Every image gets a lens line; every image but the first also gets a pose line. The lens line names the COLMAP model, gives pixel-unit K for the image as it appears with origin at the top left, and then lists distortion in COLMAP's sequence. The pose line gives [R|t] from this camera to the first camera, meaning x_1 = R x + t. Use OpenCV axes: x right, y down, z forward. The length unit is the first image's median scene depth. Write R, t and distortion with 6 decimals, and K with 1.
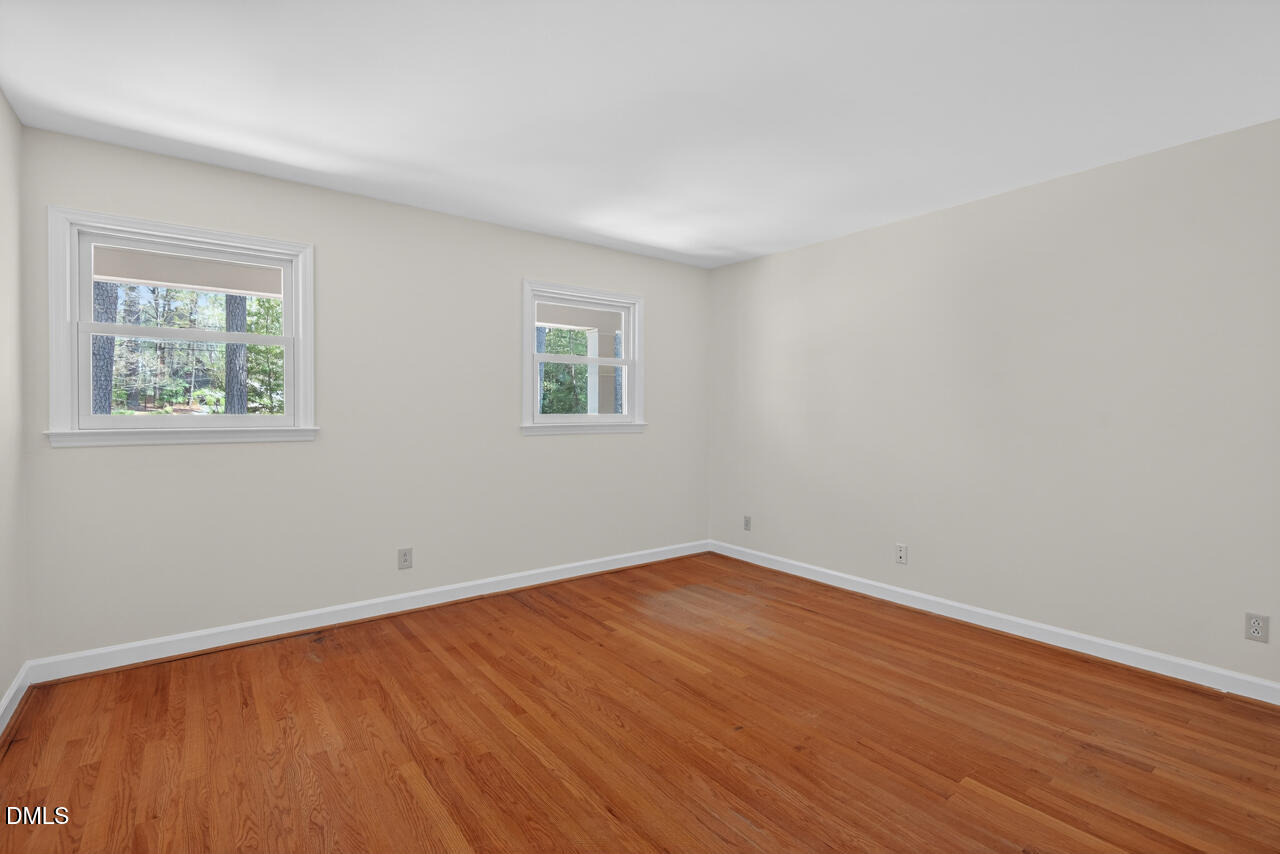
lens RADIAL K [[583.0, 0, 639.9], [0, 583.0, 417.6], [0, 0, 1]] dist [-0.000805, -0.000797]
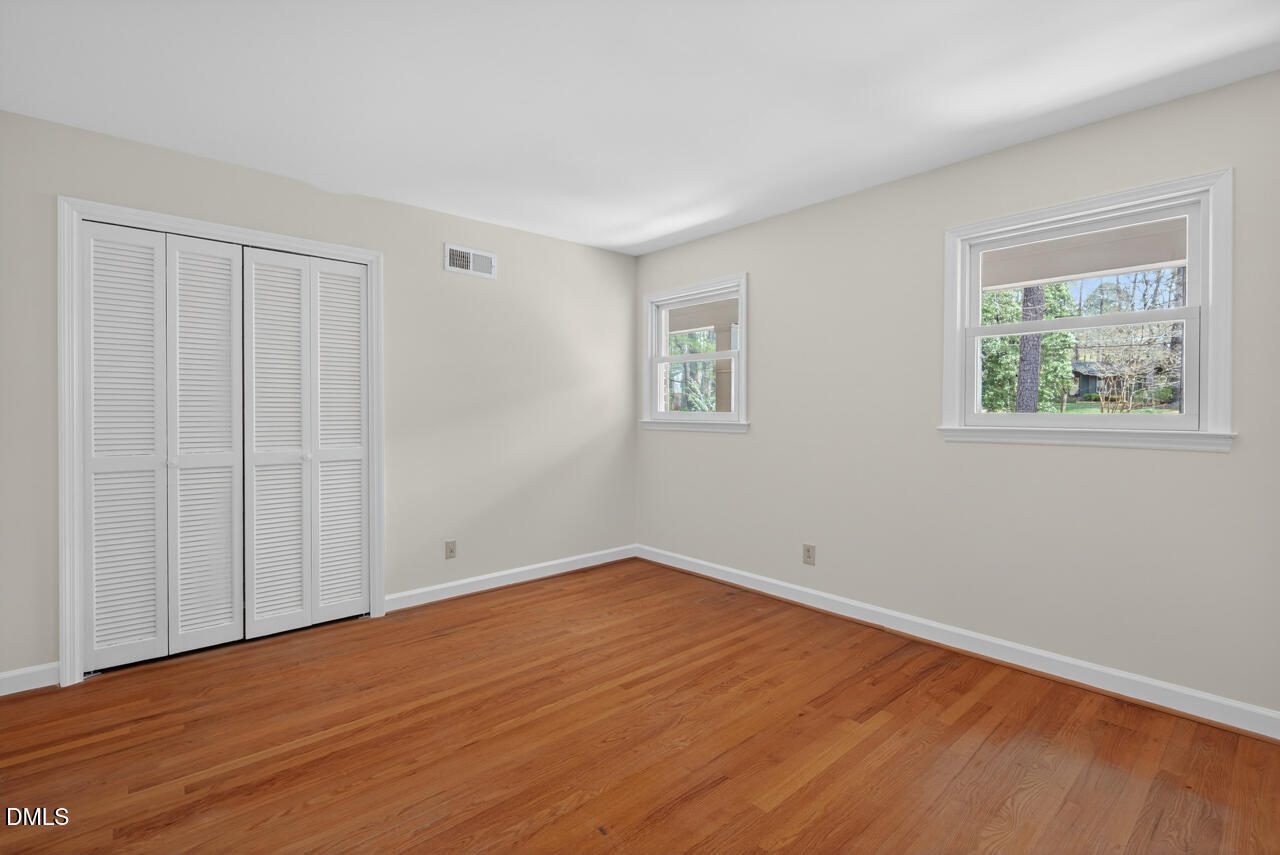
lens RADIAL K [[583.0, 0, 644.8], [0, 583.0, 422.2], [0, 0, 1]] dist [-0.000805, -0.000797]
pose [[0.075754, 0.017938, -0.996965, 0.657523], [-0.012260, 0.999779, 0.017057, -0.002576], [0.997051, 0.010931, 0.075957, 0.717240]]
